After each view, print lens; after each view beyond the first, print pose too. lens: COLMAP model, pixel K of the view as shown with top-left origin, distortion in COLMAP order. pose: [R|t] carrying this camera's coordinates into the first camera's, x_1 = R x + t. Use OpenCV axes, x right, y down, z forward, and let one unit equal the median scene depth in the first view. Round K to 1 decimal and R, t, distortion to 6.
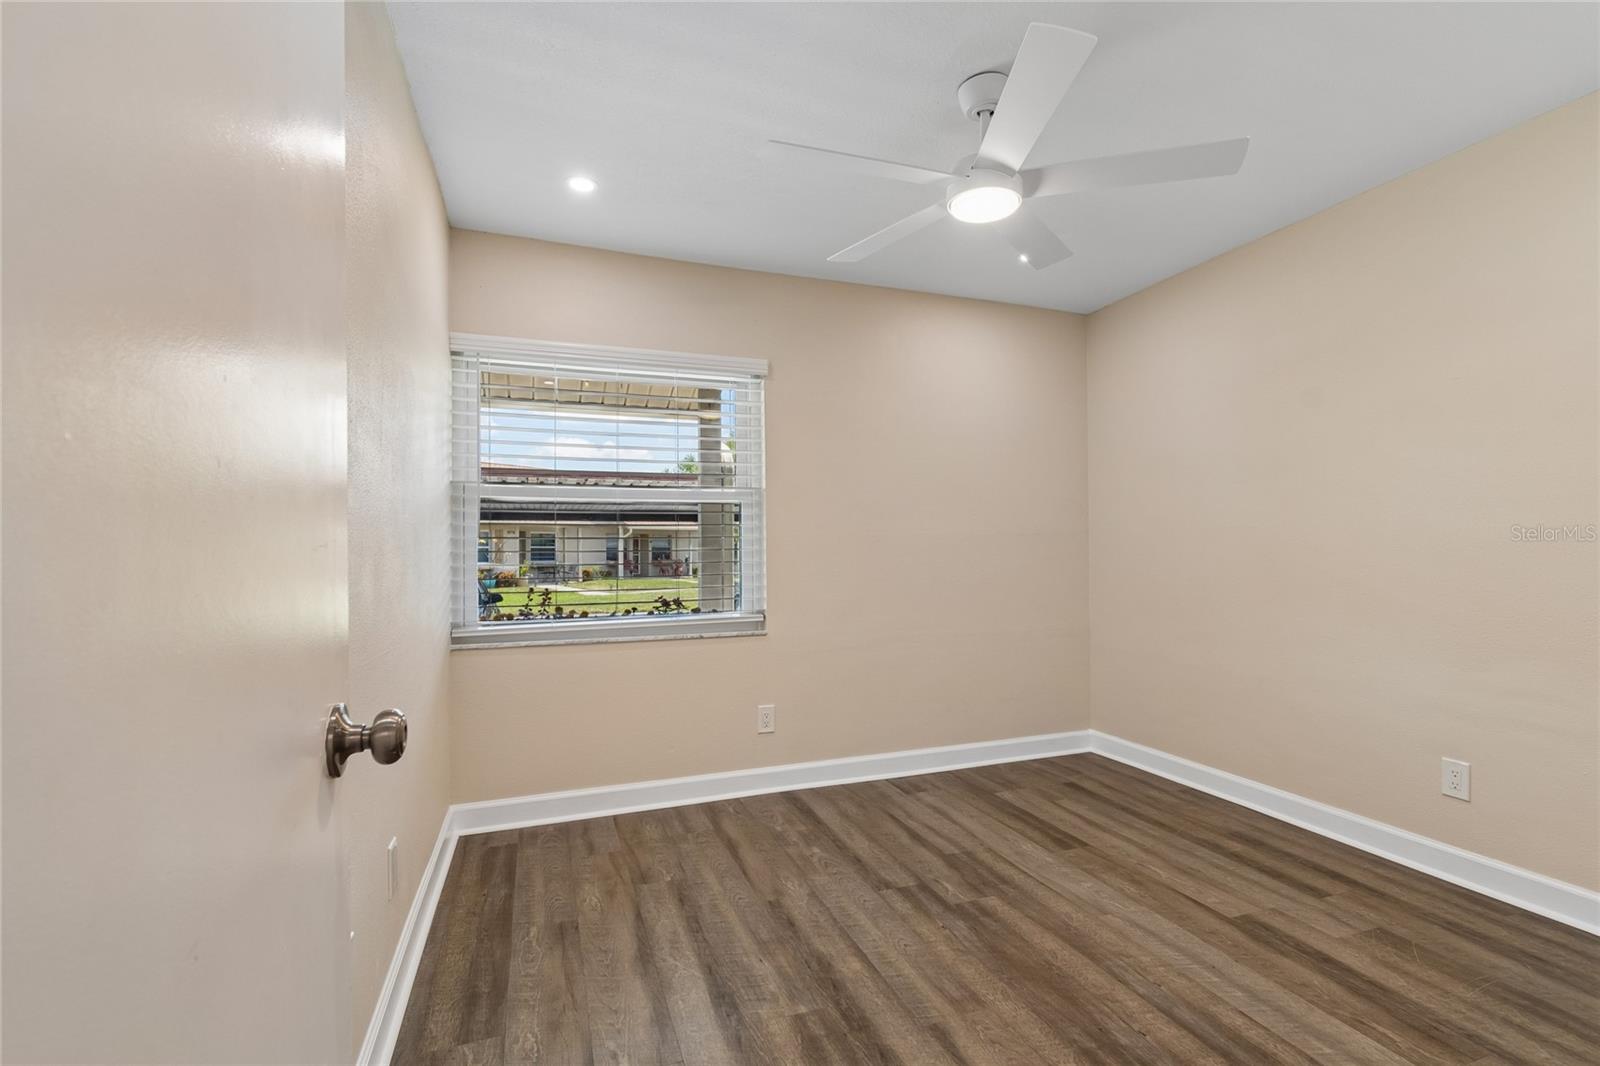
lens RADIAL K [[721.8, 0, 815.7], [0, 721.8, 540.5], [0, 0, 1]] dist [0.001255, 0.000074]
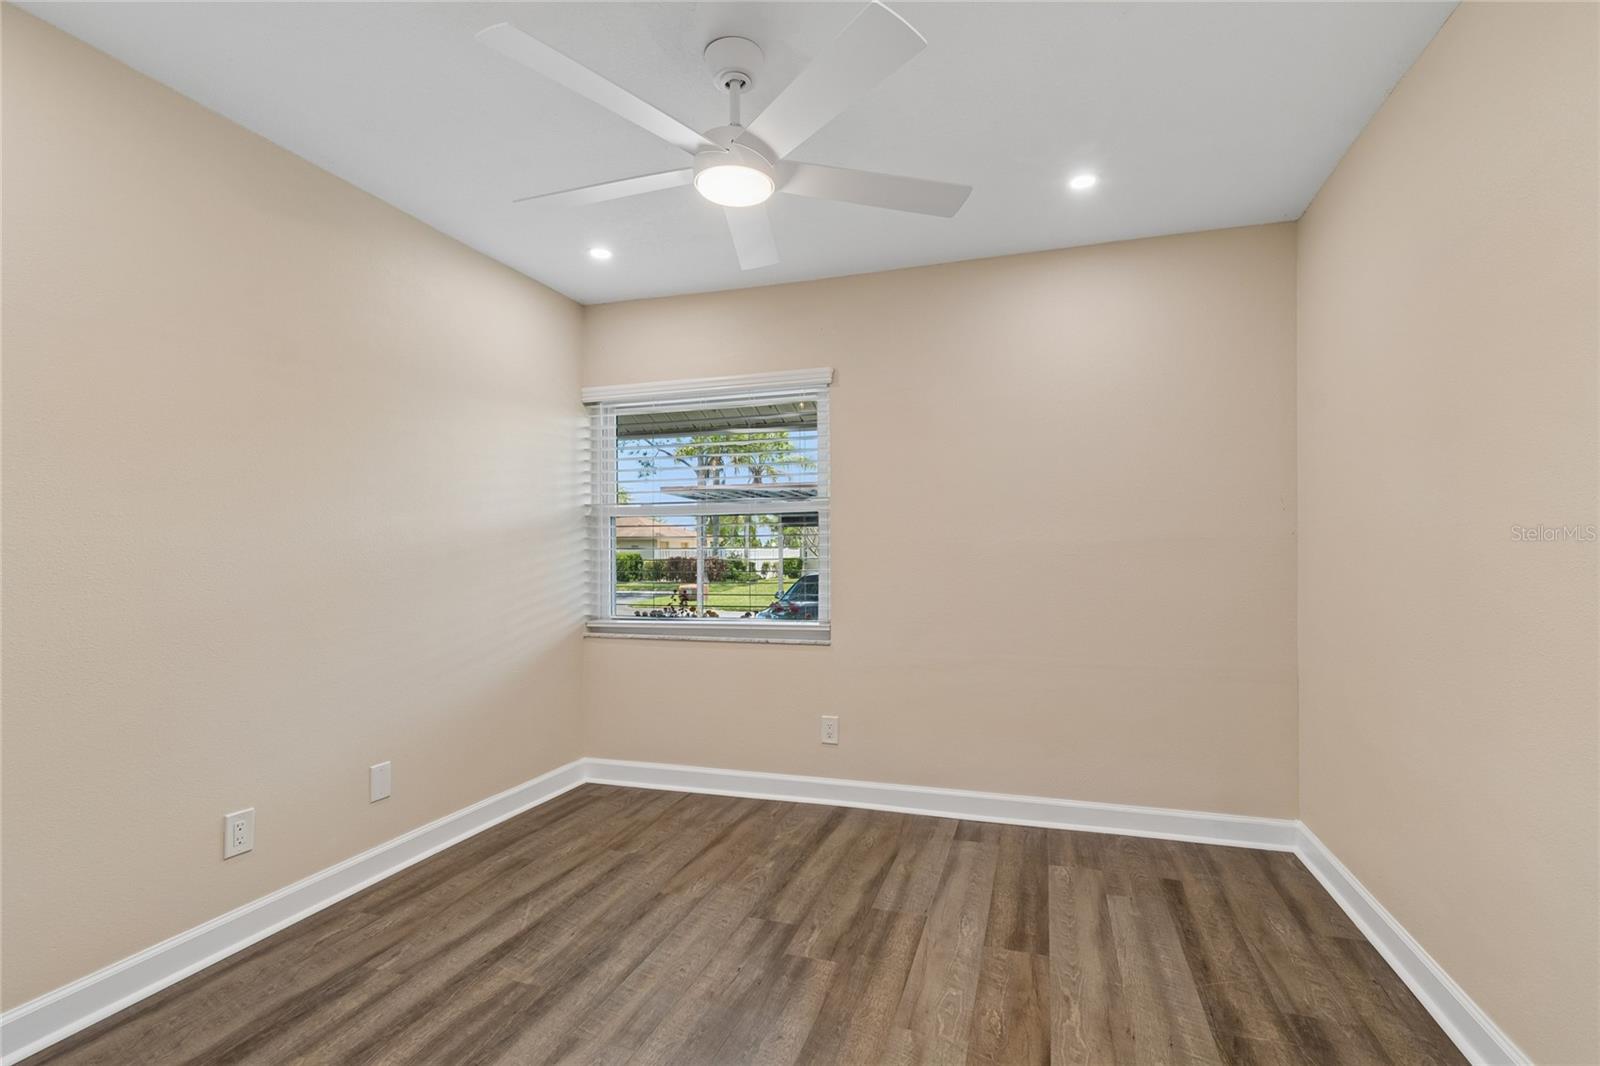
lens RADIAL K [[721.8, 0, 827.0], [0, 721.8, 549.2], [0, 0, 1]] dist [0.001255, 0.000074]
pose [[0.794444, -0.000666, -0.607337, 0.694229], [0.006528, 0.999951, 0.007442, -0.010912], [0.607302, -0.009878, 0.794410, 0.277653]]
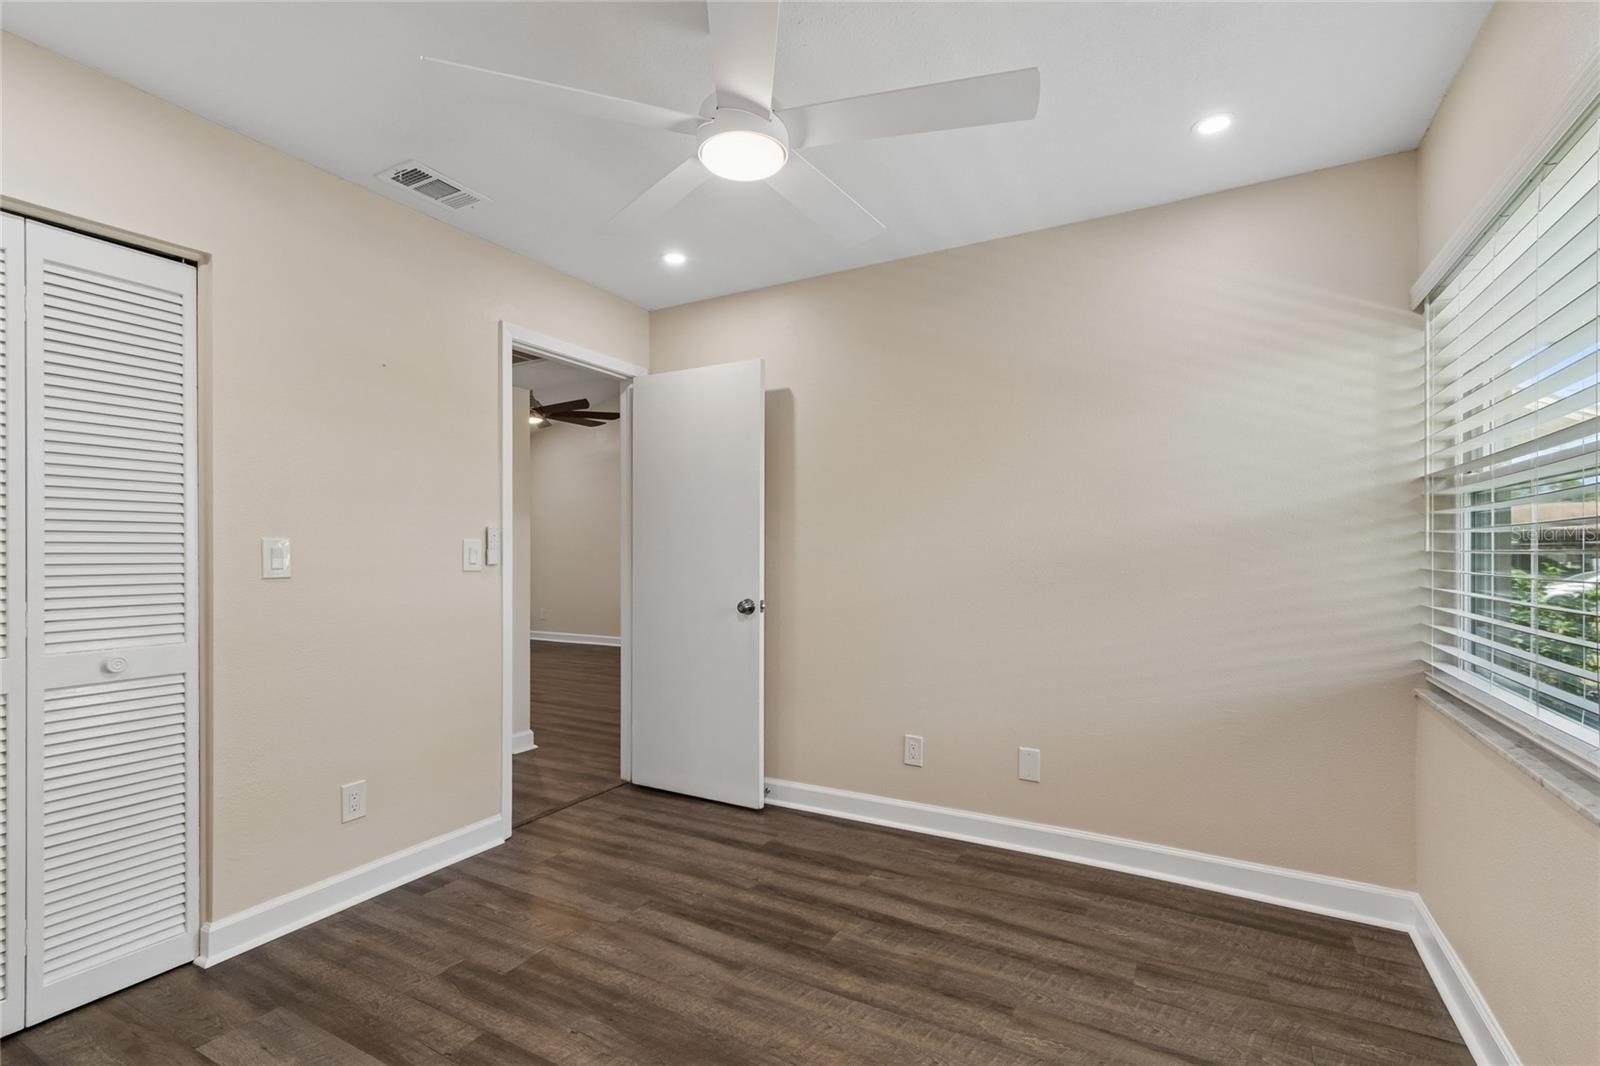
lens RADIAL K [[721.8, 0, 807.3], [0, 721.8, 542.9], [0, 0, 1]] dist [0.001255, 0.000074]
pose [[-0.761404, 0.002763, -0.648272, 0.567539], [0.018959, 0.999658, -0.018007, -0.011225], [0.648000, -0.026002, -0.761196, 1.325601]]
